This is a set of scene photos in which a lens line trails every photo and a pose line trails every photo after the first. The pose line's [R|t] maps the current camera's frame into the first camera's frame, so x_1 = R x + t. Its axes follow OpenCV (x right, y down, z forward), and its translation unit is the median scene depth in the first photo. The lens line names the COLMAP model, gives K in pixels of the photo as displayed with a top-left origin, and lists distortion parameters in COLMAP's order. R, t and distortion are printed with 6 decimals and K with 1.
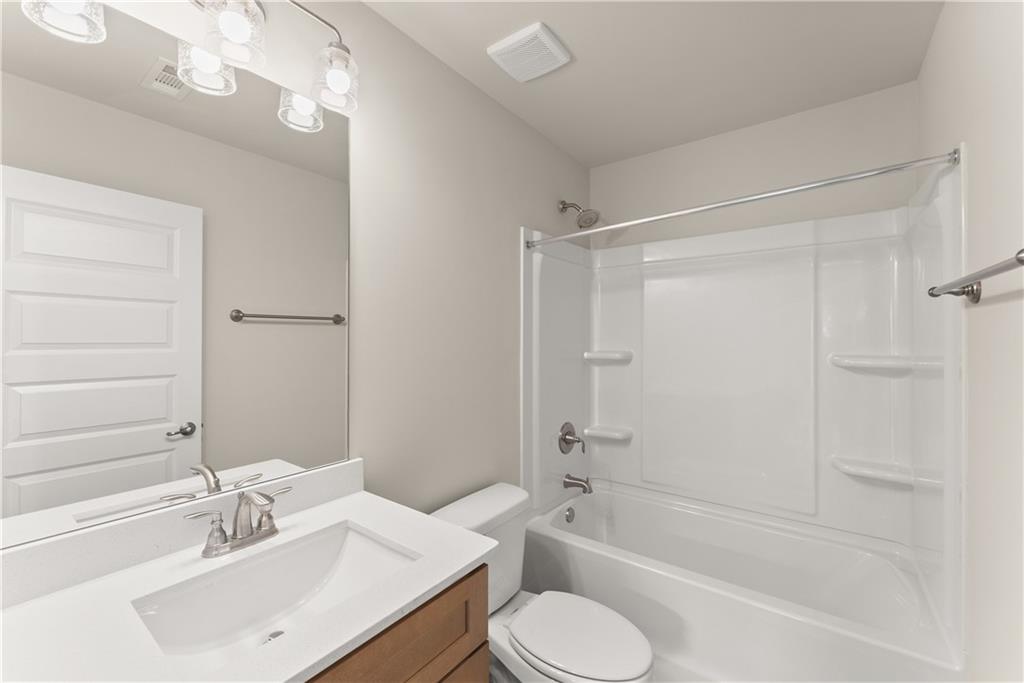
lens RADIAL K [[418.9, 0, 520.9], [0, 418.9, 317.2], [0, 0, 1]] dist [-0.000197, -0.000434]
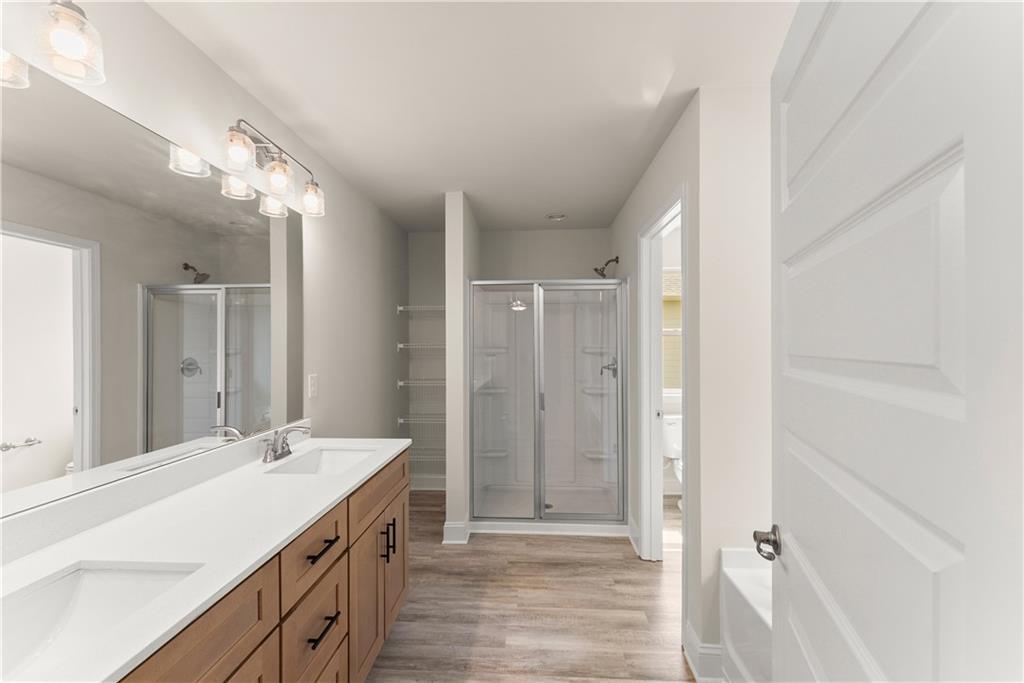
lens RADIAL K [[418.9, 0, 510.3], [0, 418.9, 343.9], [0, 0, 1]] dist [-0.000197, -0.000434]
pose [[0.835456, -0.006299, 0.549521, -0.640641], [-0.015311, 0.999279, 0.034732, -0.035141], [-0.549344, -0.037431, 0.834758, -0.857164]]
